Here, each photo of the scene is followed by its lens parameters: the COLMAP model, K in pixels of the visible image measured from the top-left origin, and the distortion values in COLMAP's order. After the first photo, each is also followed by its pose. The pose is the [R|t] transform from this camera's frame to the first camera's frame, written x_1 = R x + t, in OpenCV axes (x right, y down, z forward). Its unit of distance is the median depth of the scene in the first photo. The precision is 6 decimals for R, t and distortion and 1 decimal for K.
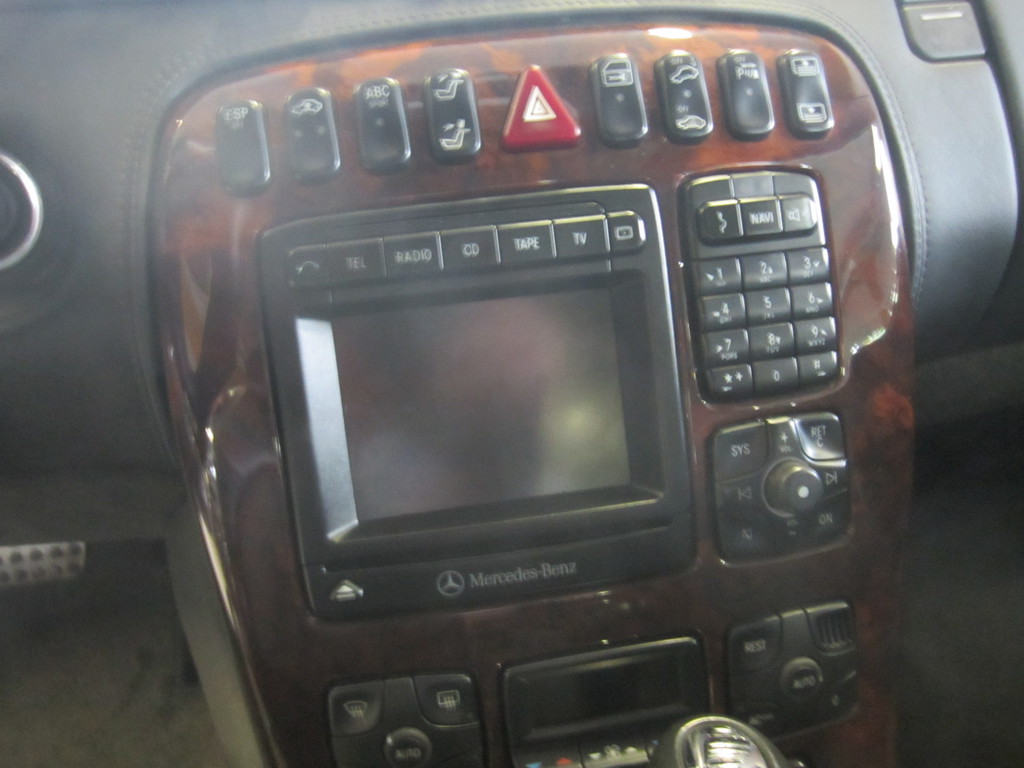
lens RADIAL K [[967.6, 0, 509.4], [0, 967.6, 385.3], [0, 0, 1]] dist [0.021914, 0.000000]
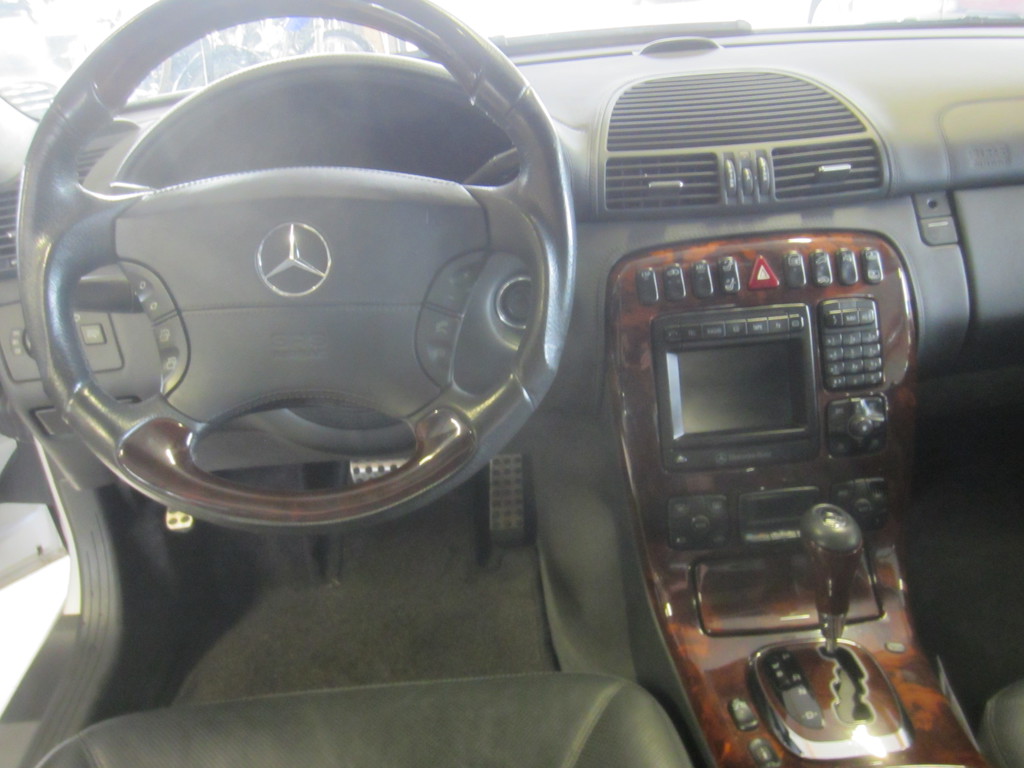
lens RADIAL K [[967.6, 0, 515.1], [0, 967.6, 382.3], [0, 0, 1]] dist [0.021914, 0.000000]
pose [[0.995390, 0.035075, -0.089271, -0.367507], [-0.036029, 0.999309, -0.009105, 0.046055], [0.088890, 0.012279, 0.995966, -1.541877]]
